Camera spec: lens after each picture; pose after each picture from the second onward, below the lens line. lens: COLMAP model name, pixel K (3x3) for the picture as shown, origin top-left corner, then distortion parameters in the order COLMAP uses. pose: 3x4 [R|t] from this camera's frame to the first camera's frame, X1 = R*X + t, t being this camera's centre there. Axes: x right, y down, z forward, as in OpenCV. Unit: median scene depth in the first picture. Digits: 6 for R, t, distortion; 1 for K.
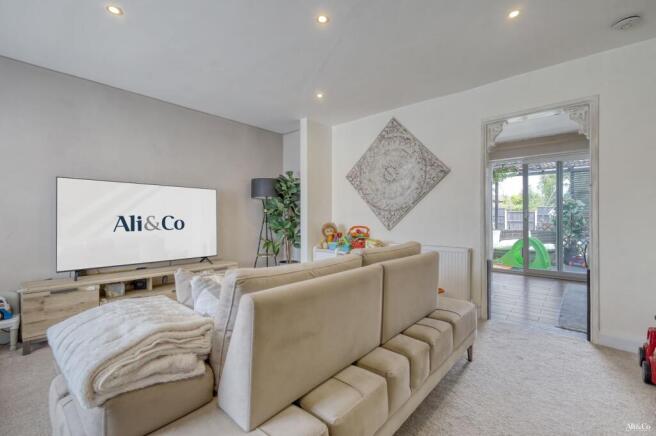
lens RADIAL K [[284.4, 0, 330.0], [0, 284.4, 217.4], [0, 0, 1]] dist [0.009206, 0.000182]
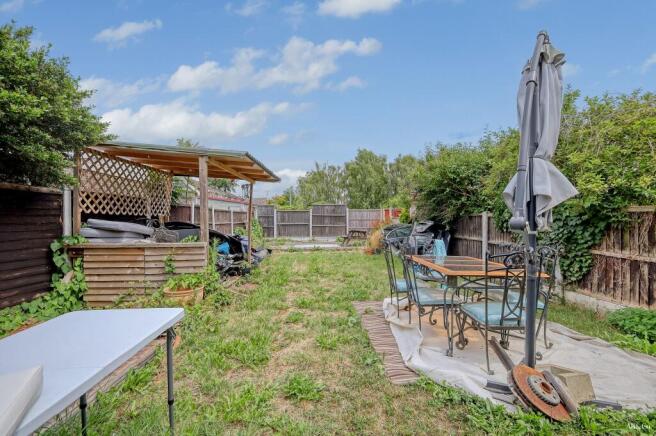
lens RADIAL K [[284.4, 0, 330.6], [0, 284.4, 220.1], [0, 0, 1]] dist [0.009206, 0.000182]
pose [[0.719799, -0.000445, 0.694183, 0.394640], [0.000973, 0.999999, -0.000368, 0.005462], [-0.694182, 0.000940, 0.719799, 0.691353]]
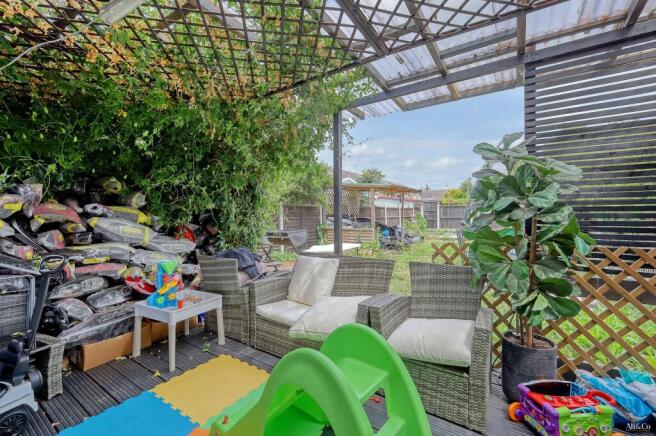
lens RADIAL K [[284.4, 0, 327.4], [0, 284.4, 216.6], [0, 0, 1]] dist [0.009206, 0.000182]
pose [[0.991133, -0.009442, 0.132535, 0.327584], [0.007644, 0.999872, 0.014068, -0.006791], [-0.132650, -0.012930, 0.991079, 0.400893]]
